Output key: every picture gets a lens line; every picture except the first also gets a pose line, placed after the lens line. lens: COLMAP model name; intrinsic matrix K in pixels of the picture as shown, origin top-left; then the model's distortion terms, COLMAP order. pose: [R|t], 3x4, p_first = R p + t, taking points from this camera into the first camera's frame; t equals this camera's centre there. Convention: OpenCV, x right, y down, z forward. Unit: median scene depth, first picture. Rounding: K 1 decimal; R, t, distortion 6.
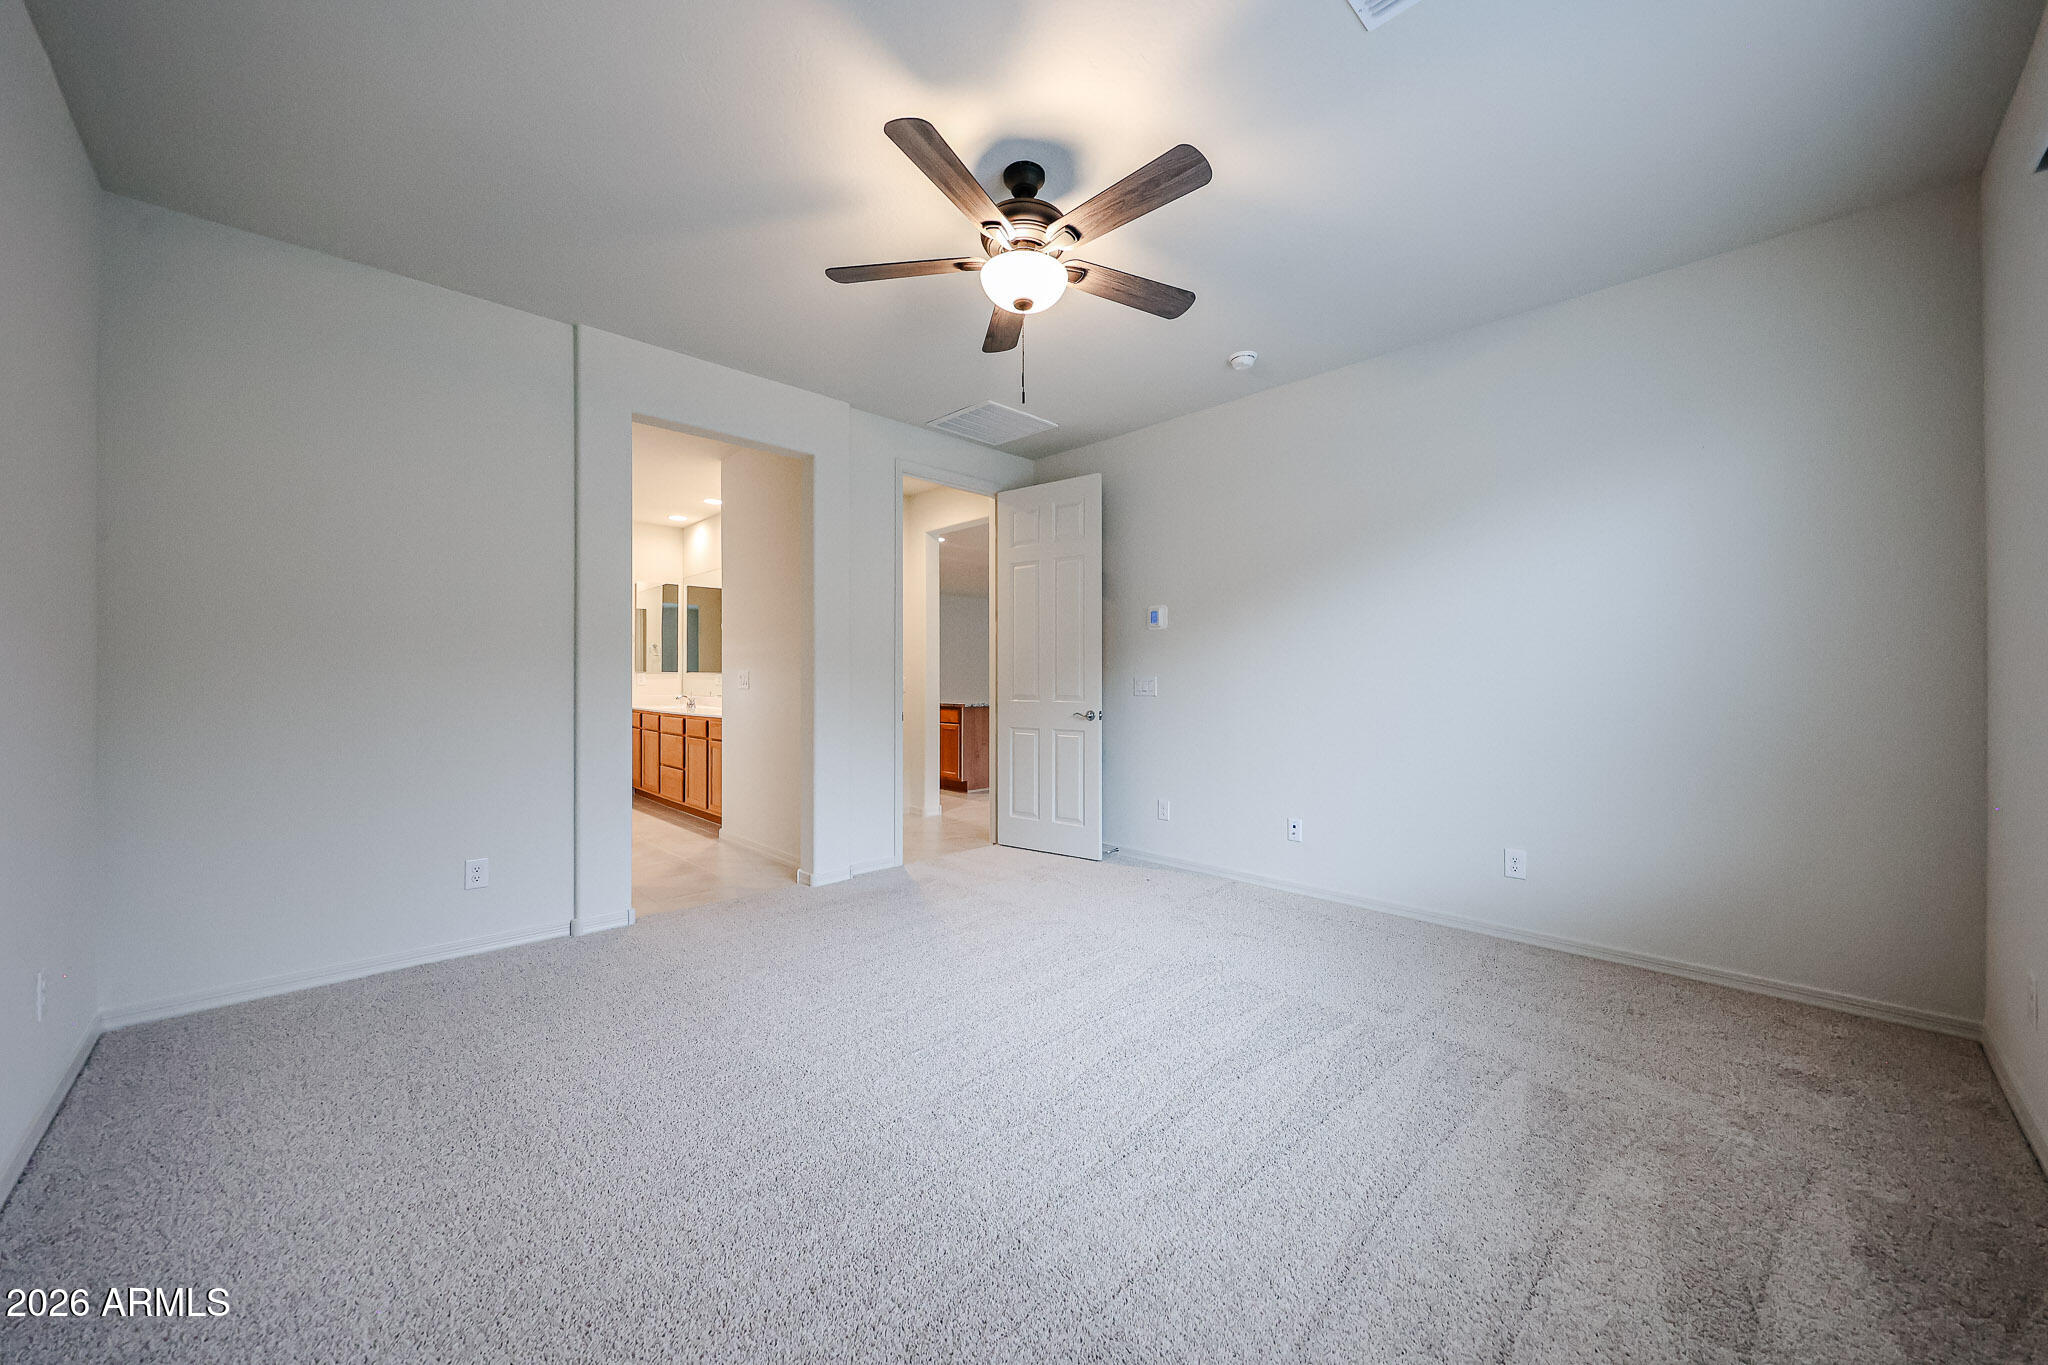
lens RADIAL K [[745.7, 0, 1020.5], [0, 745.7, 675.7], [0, 0, 1]] dist [0.000304, -0.000868]
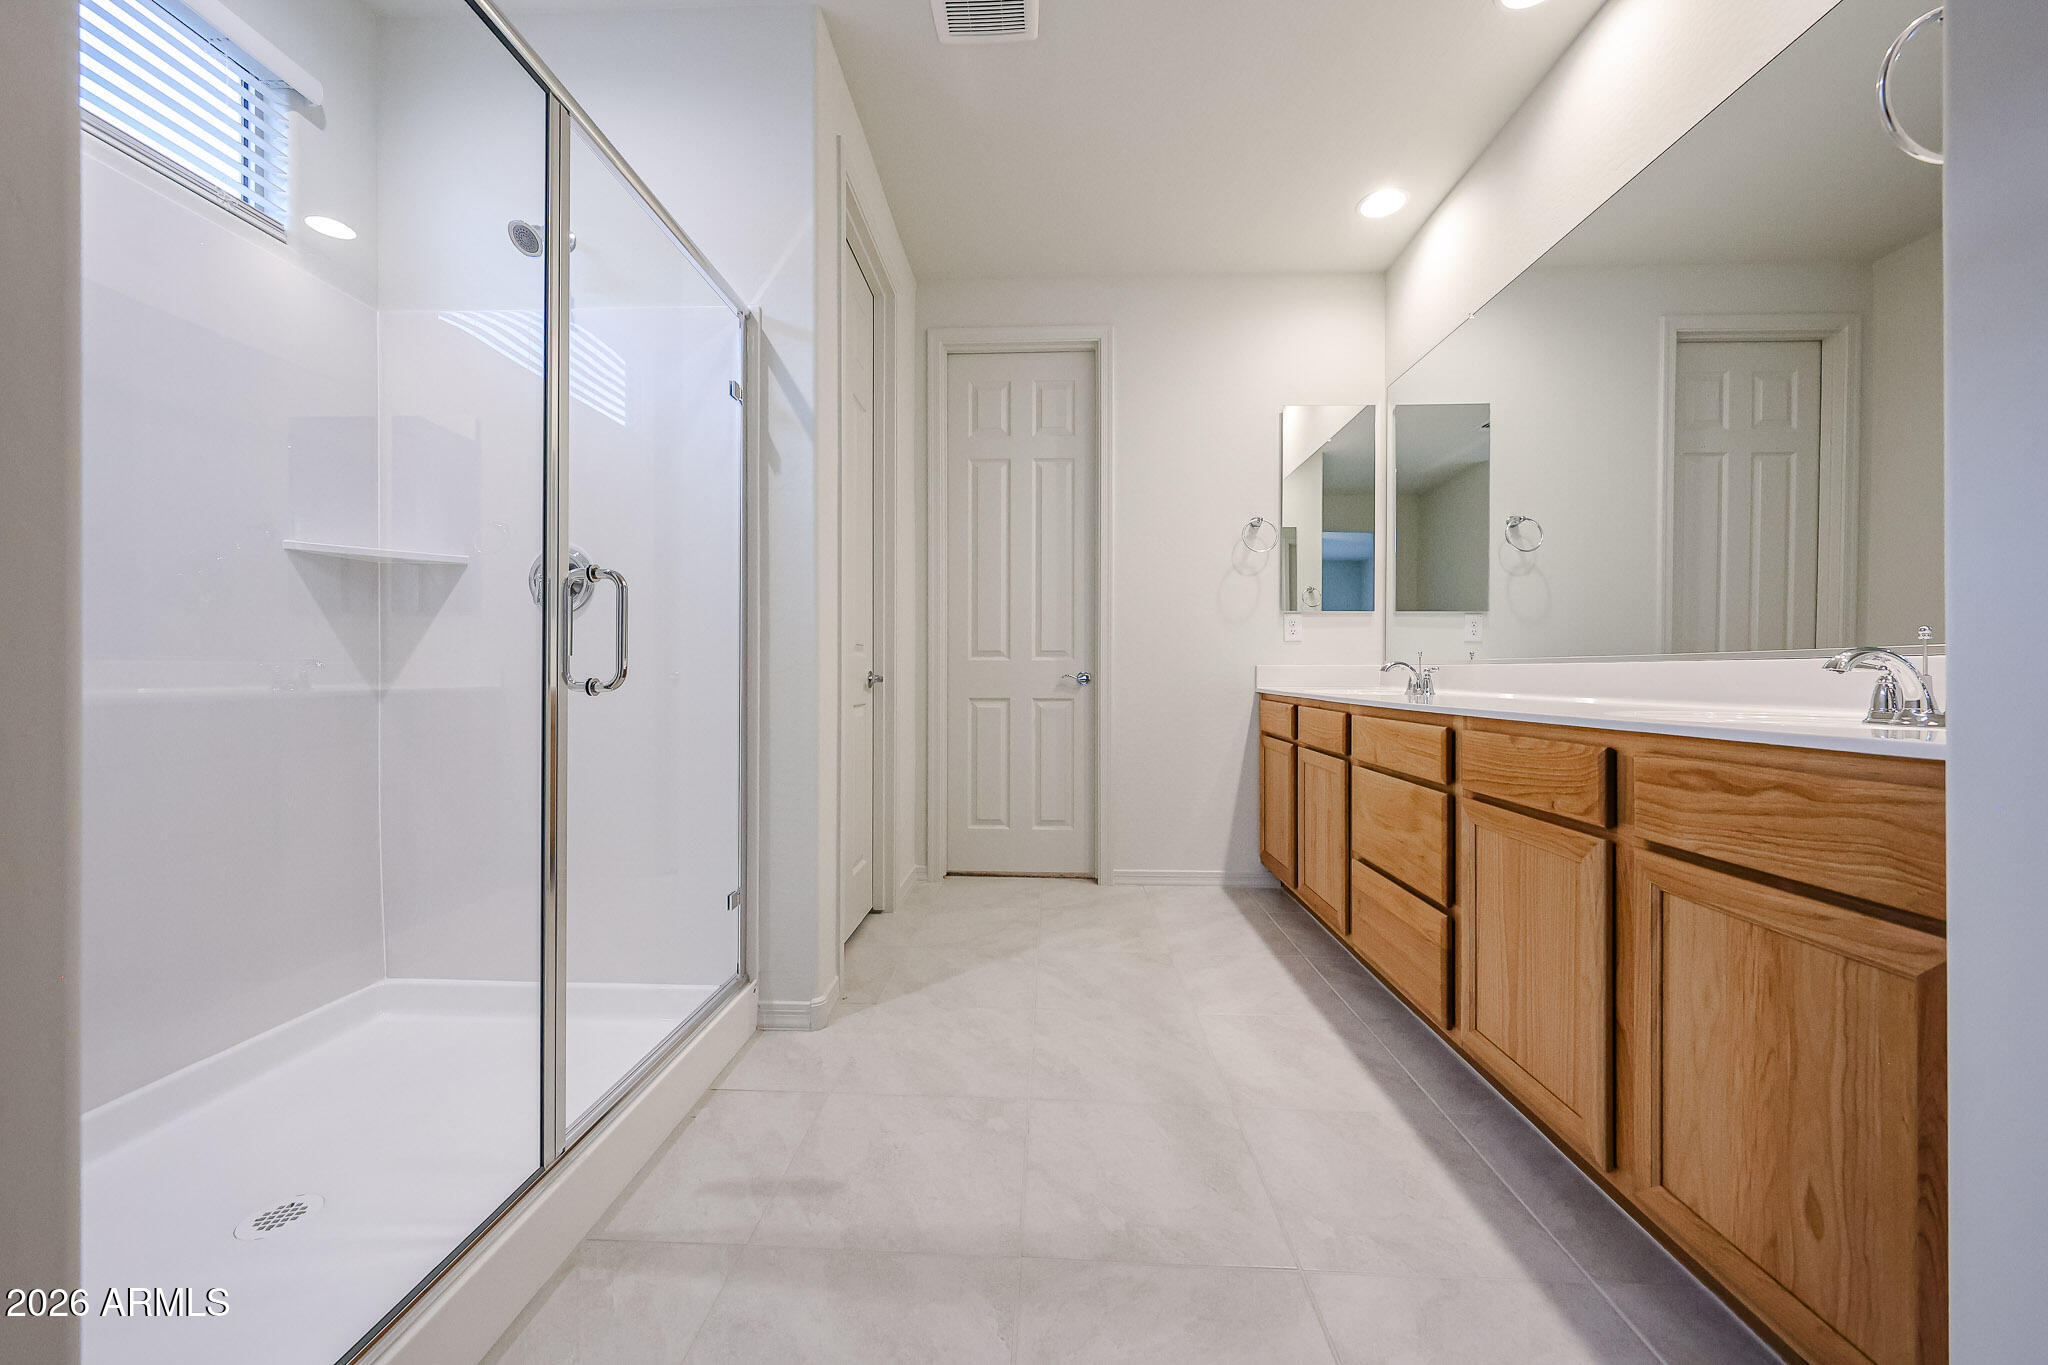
lens RADIAL K [[745.7, 0, 1030.5], [0, 745.7, 675.3], [0, 0, 1]] dist [0.000304, -0.000868]
pose [[0.700398, 0.000743, -0.713752, -0.314699], [0.004820, 0.999972, 0.005770, 0.030581], [0.713736, -0.007482, 0.700375, 0.602046]]
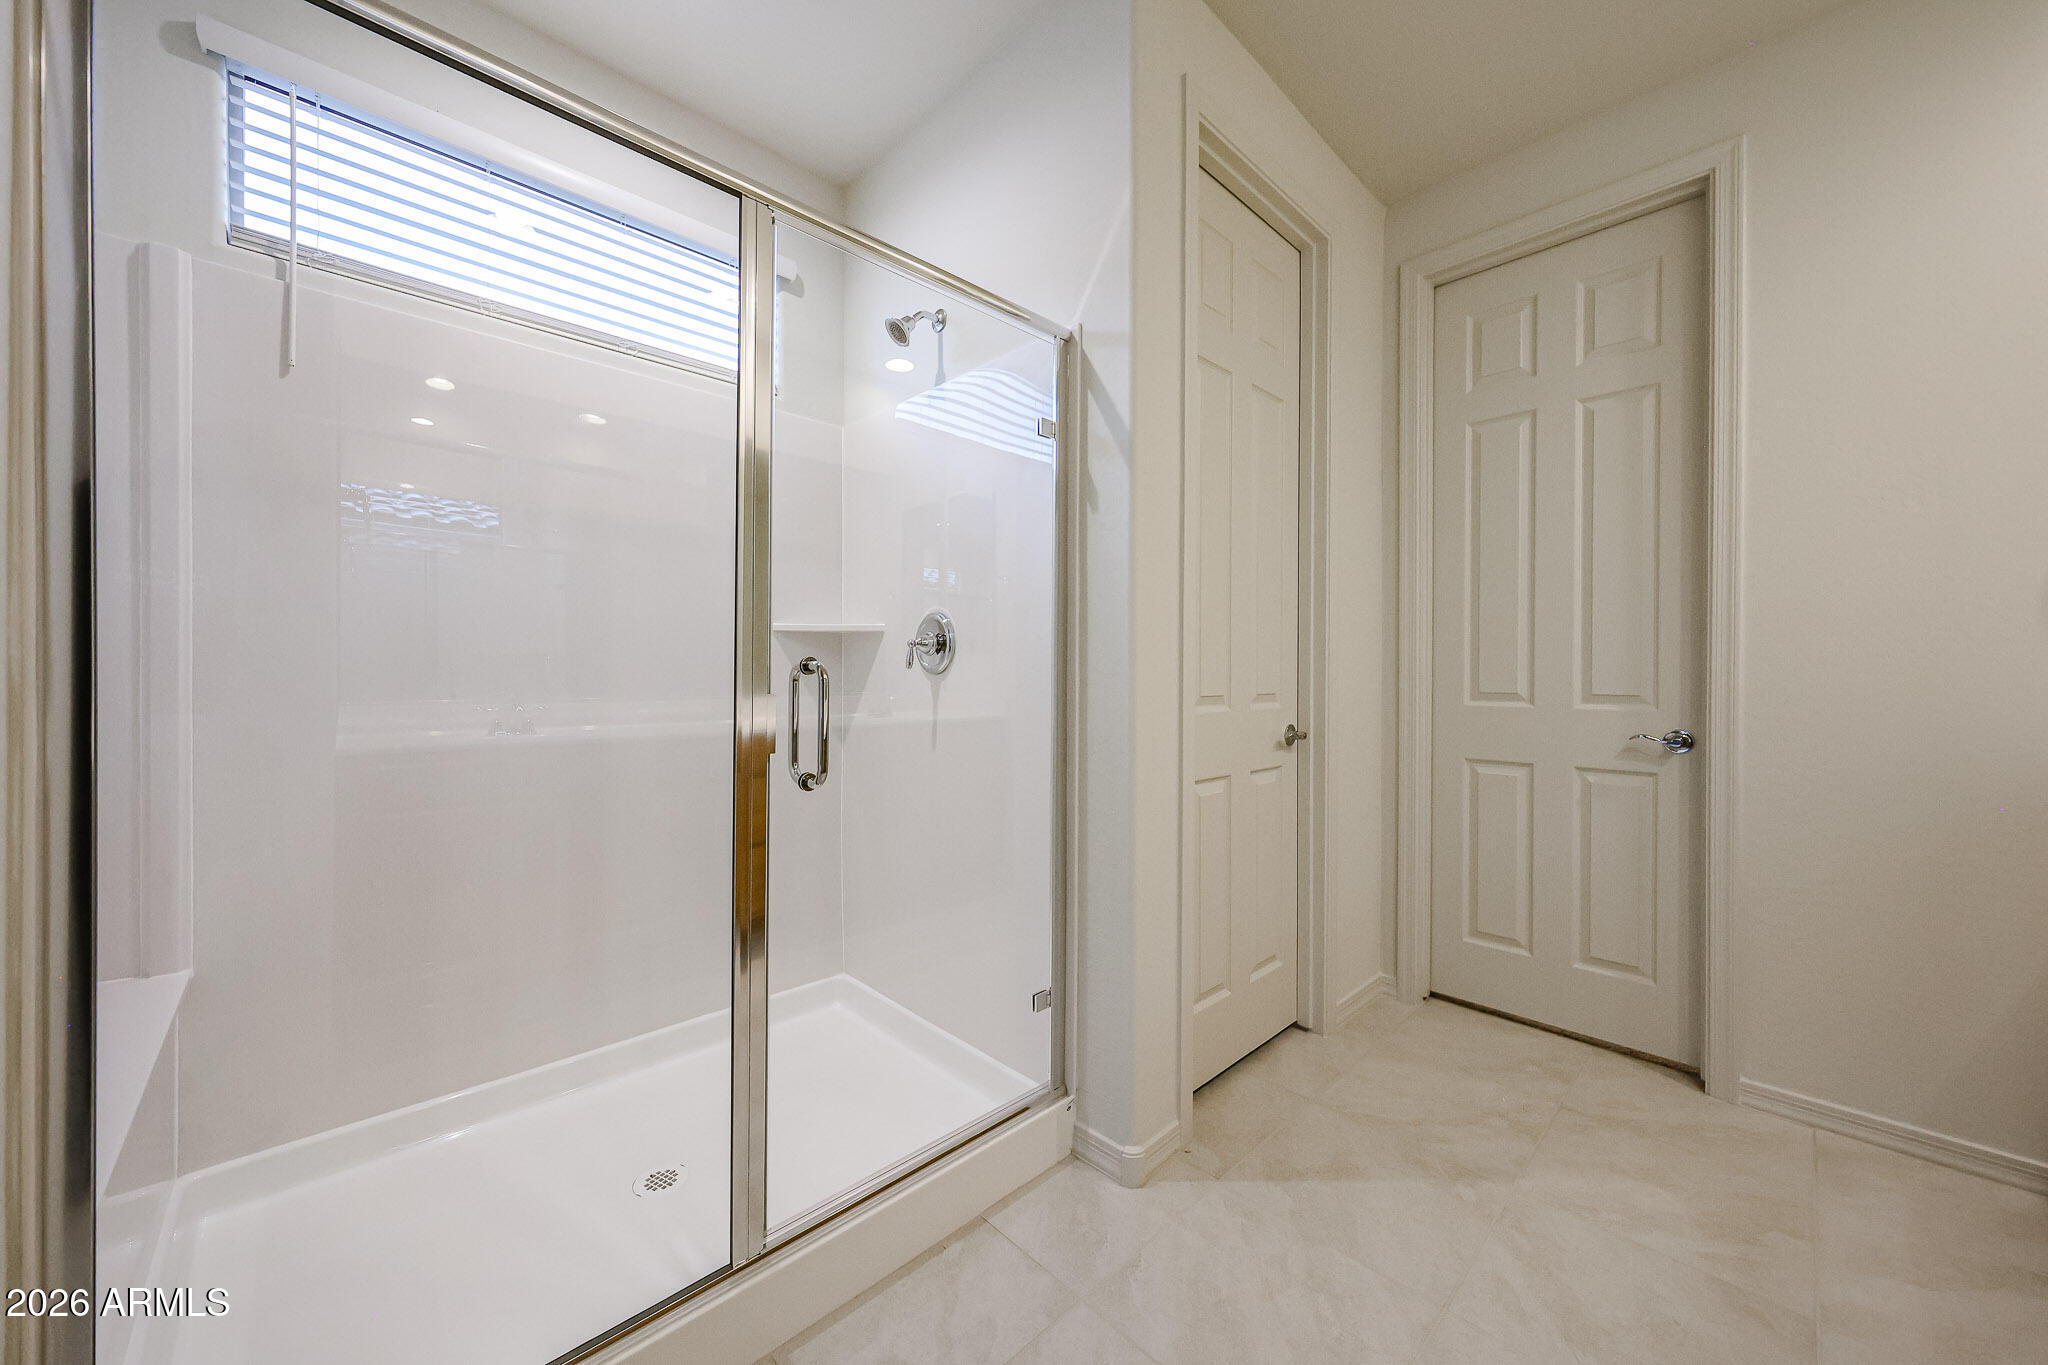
lens RADIAL K [[745.7, 0, 1014.3], [0, 745.7, 677.4], [0, 0, 1]] dist [0.000304, -0.000868]
pose [[-0.000840, 0.002684, -0.999996, -0.338566], [0.004668, 0.999986, 0.002680, 0.010992], [0.999989, -0.004666, -0.000852, 0.691656]]
